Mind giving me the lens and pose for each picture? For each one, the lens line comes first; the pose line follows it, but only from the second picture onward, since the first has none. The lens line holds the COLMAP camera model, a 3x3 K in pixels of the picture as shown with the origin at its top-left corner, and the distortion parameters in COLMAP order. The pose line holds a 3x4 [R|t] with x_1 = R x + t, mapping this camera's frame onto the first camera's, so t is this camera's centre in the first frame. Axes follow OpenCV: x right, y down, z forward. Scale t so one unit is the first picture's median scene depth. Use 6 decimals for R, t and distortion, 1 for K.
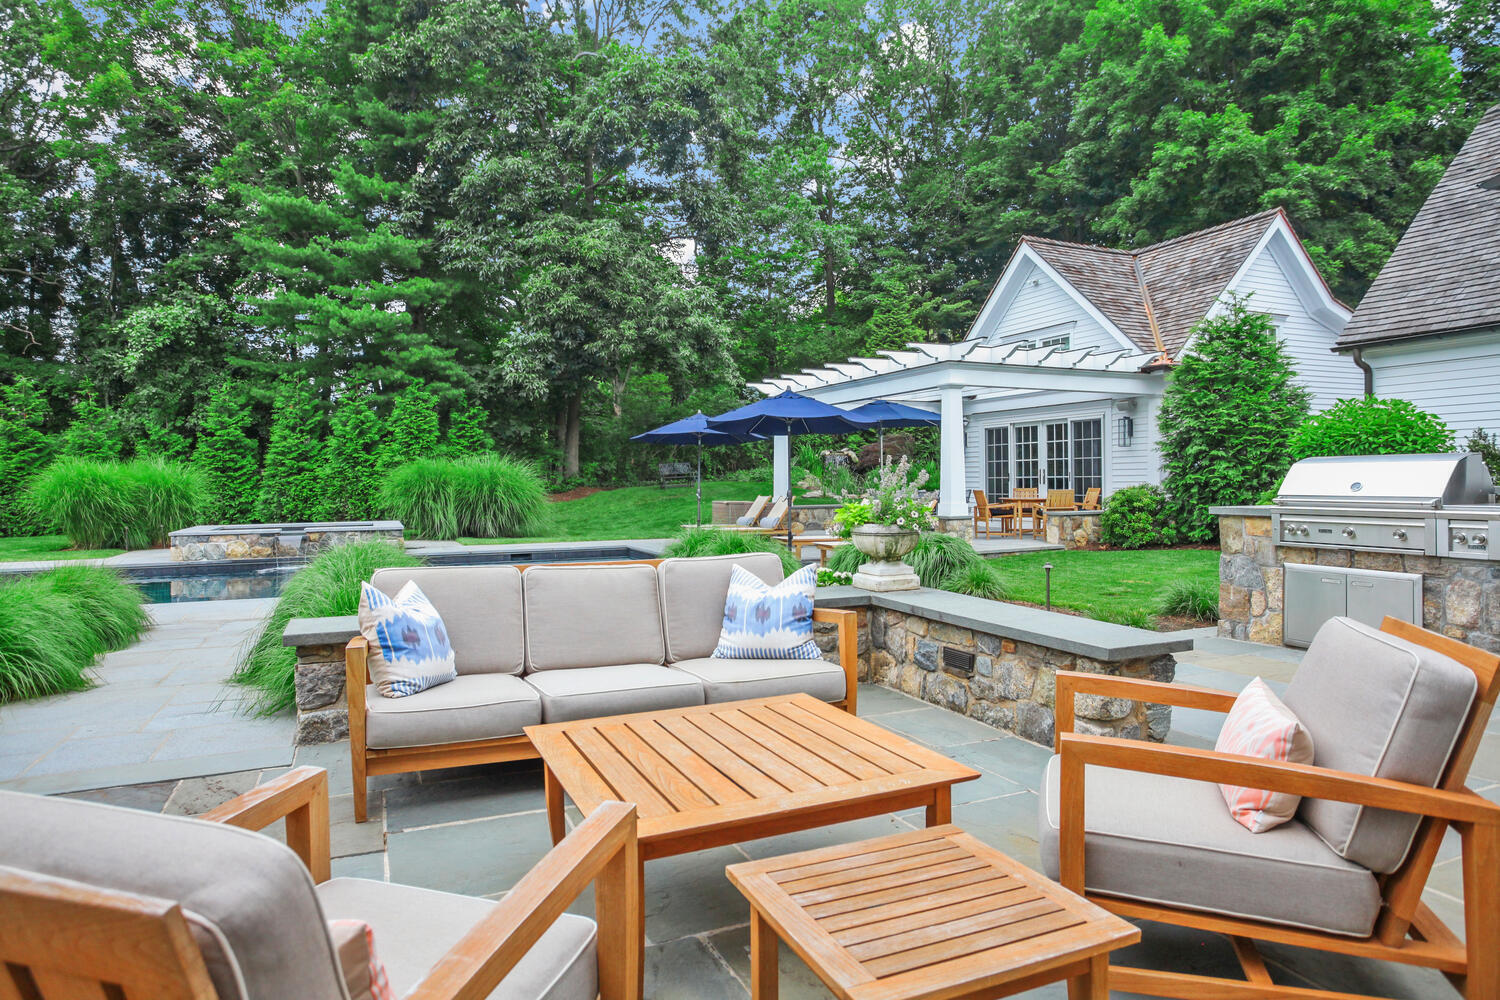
lens RADIAL K [[933.4, 0, 802.7], [0, 933.4, 498.6], [0, 0, 1]] dist [-0.030620, 0.016165]
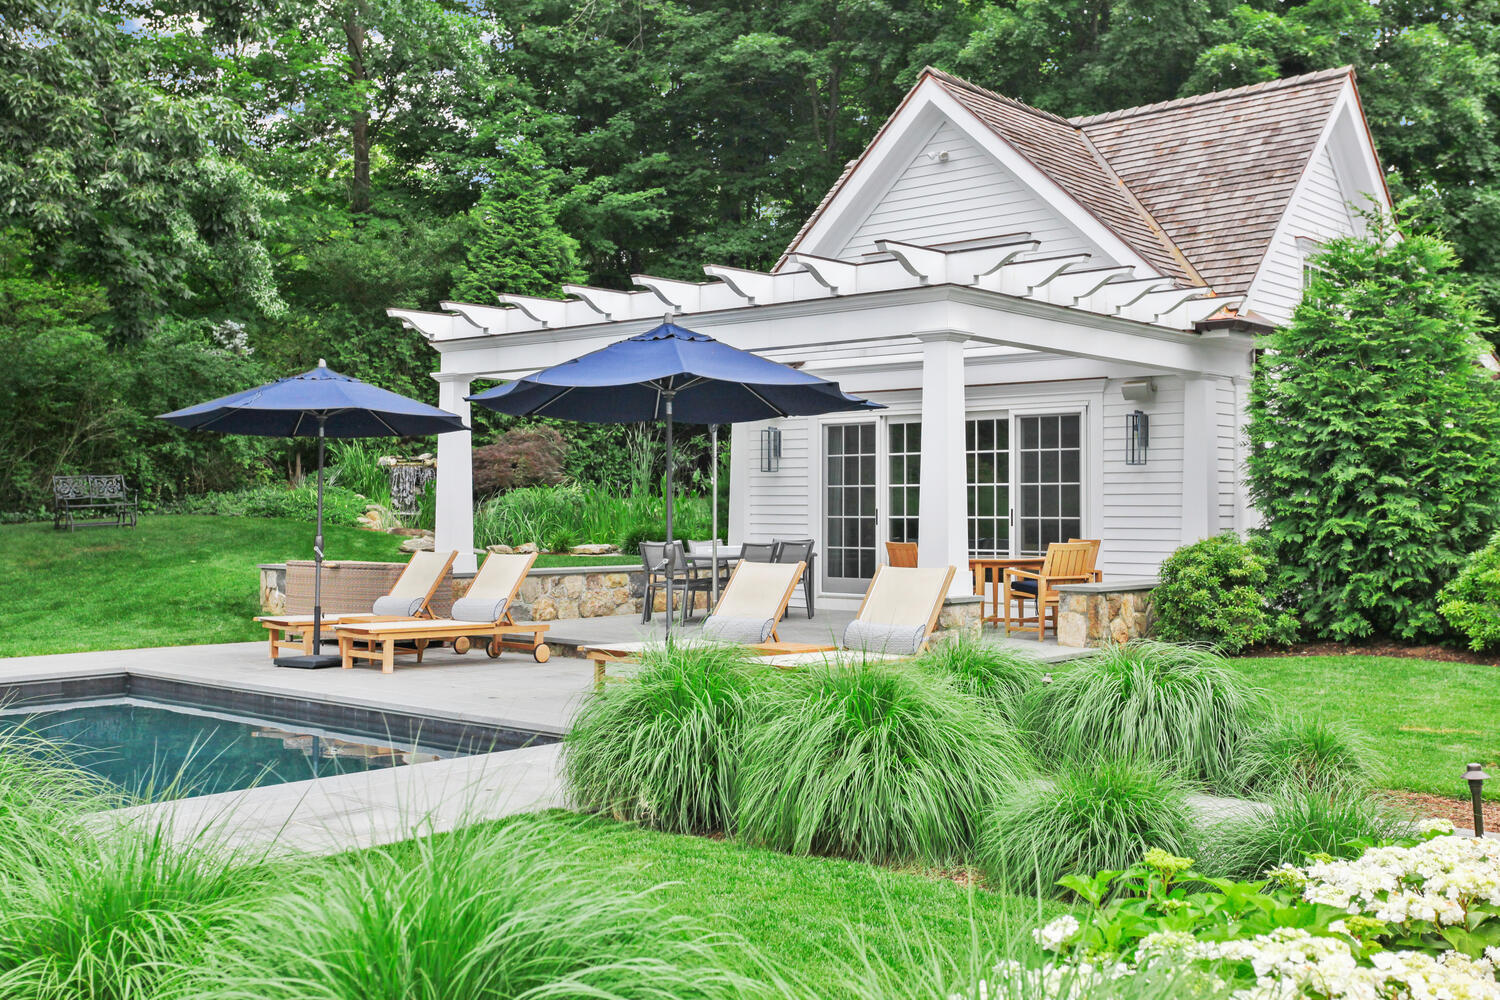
lens RADIAL K [[1567.0, 0, 748.4], [0, 1567.0, 491.6], [0, 0, 1]] dist [0.053037, 0.000000]
pose [[0.915312, 0.017670, 0.402358, -0.195459], [-0.003899, 0.999379, -0.035019, -0.005349], [-0.402727, 0.030485, 0.914812, 0.196074]]
